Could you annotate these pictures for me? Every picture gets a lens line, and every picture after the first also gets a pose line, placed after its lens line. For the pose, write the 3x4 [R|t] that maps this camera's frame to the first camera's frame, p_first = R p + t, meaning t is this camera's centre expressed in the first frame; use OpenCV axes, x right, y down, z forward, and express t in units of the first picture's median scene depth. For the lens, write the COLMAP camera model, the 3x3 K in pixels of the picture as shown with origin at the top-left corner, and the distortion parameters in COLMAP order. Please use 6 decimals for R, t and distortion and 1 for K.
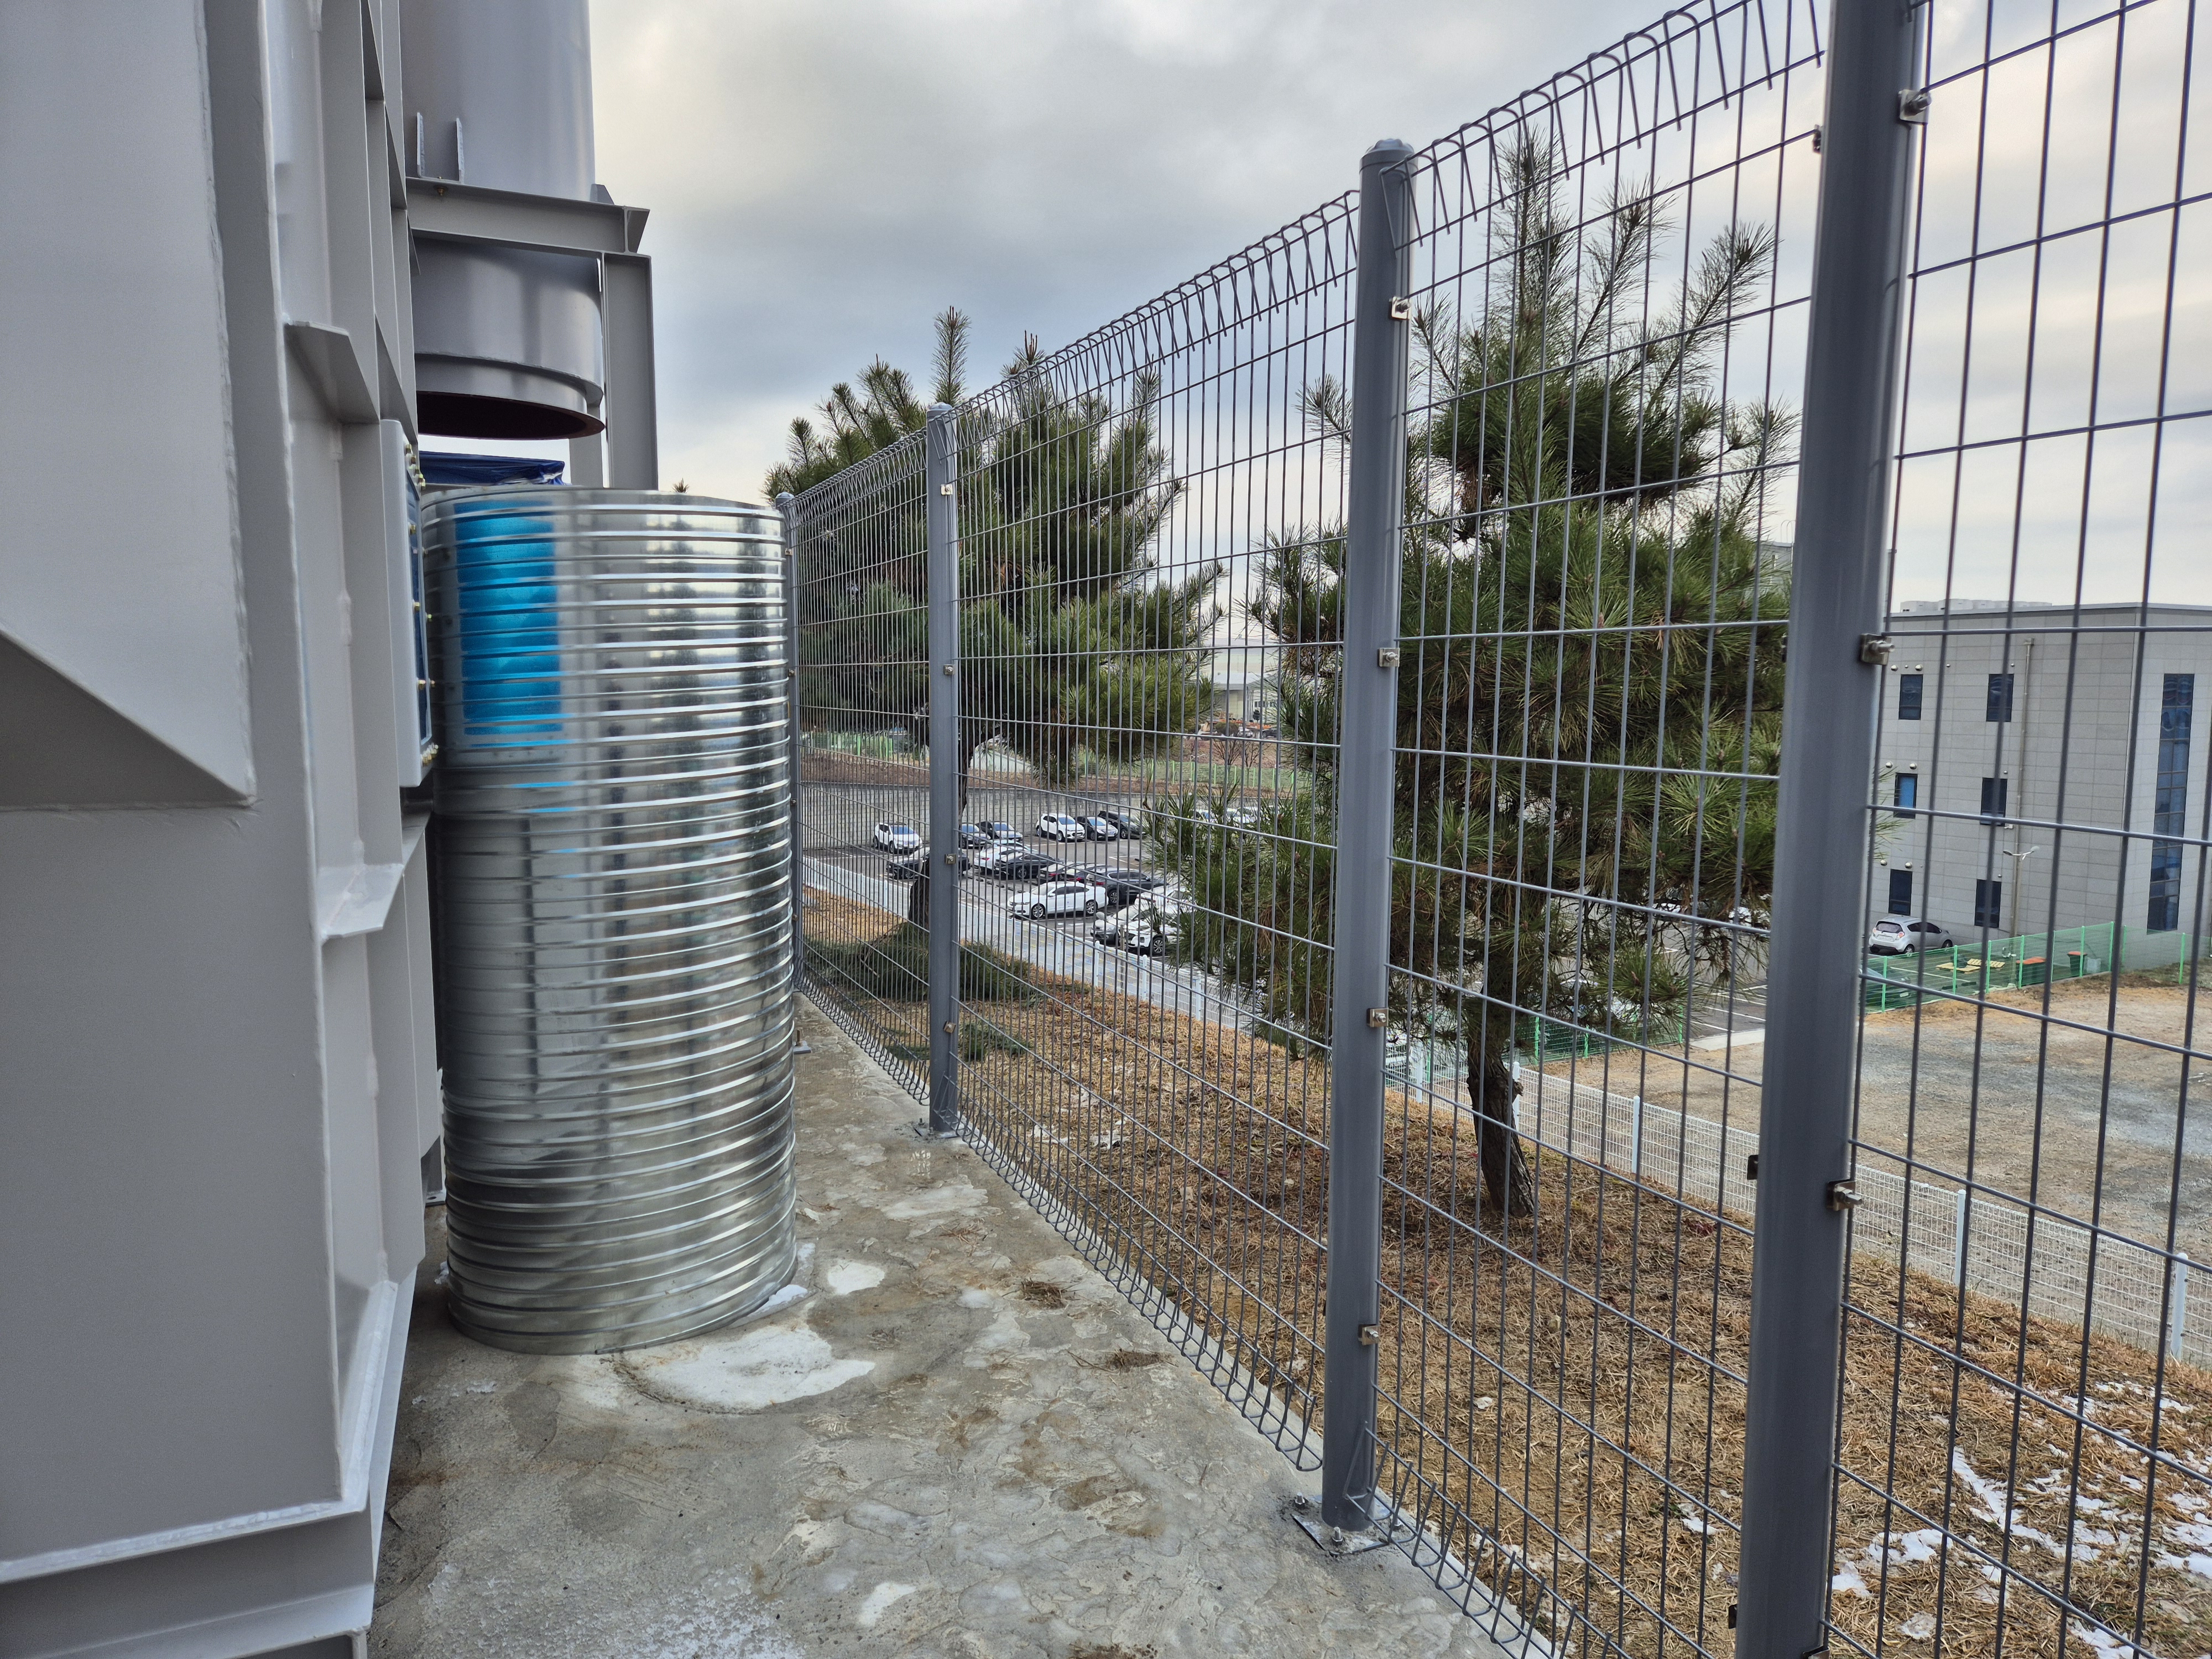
lens RADIAL K [[1485.4, 0, 1106.4], [0, 1485.4, 837.8], [0, 0, 1]] dist [0.011134, -0.007328]
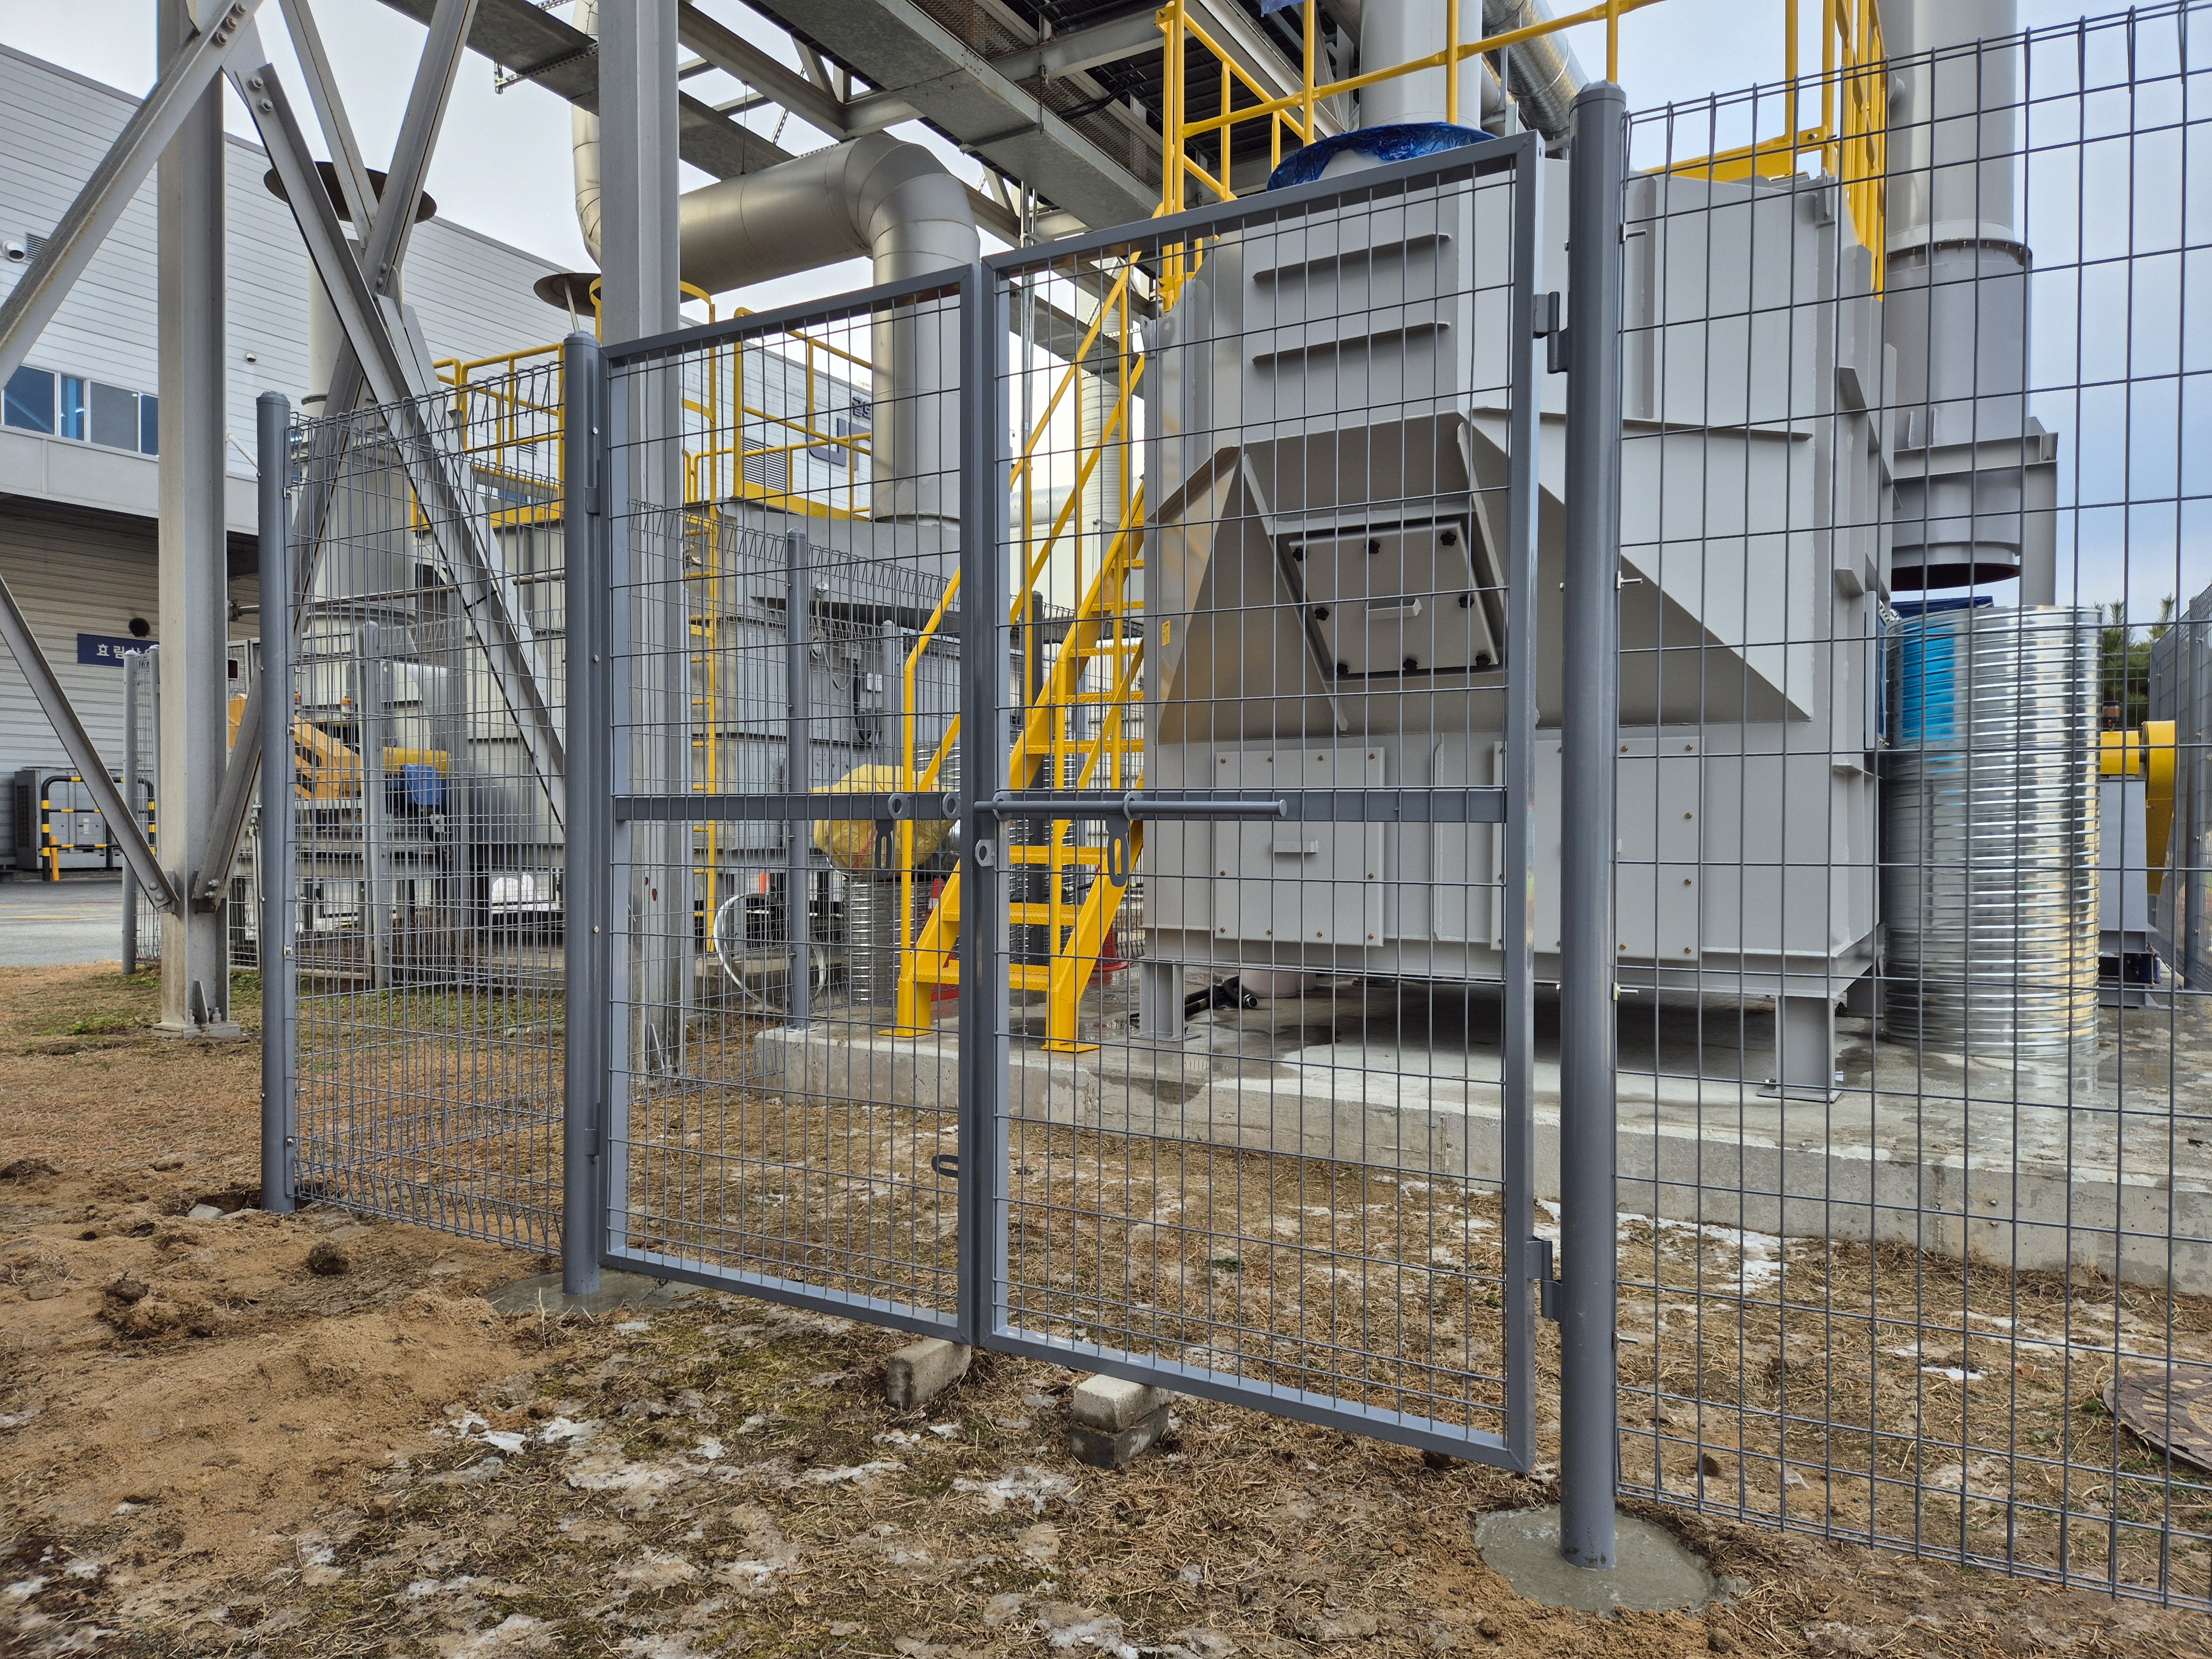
lens RADIAL K [[1485.4, 0, 1100.5], [0, 1485.4, 839.5], [0, 0, 1]] dist [0.011134, -0.007328]
pose [[0.598177, -0.003422, -0.801356, 0.520213], [-0.086011, 0.993940, -0.068448, 0.294310], [0.796735, 0.109869, 0.594258, -1.016051]]
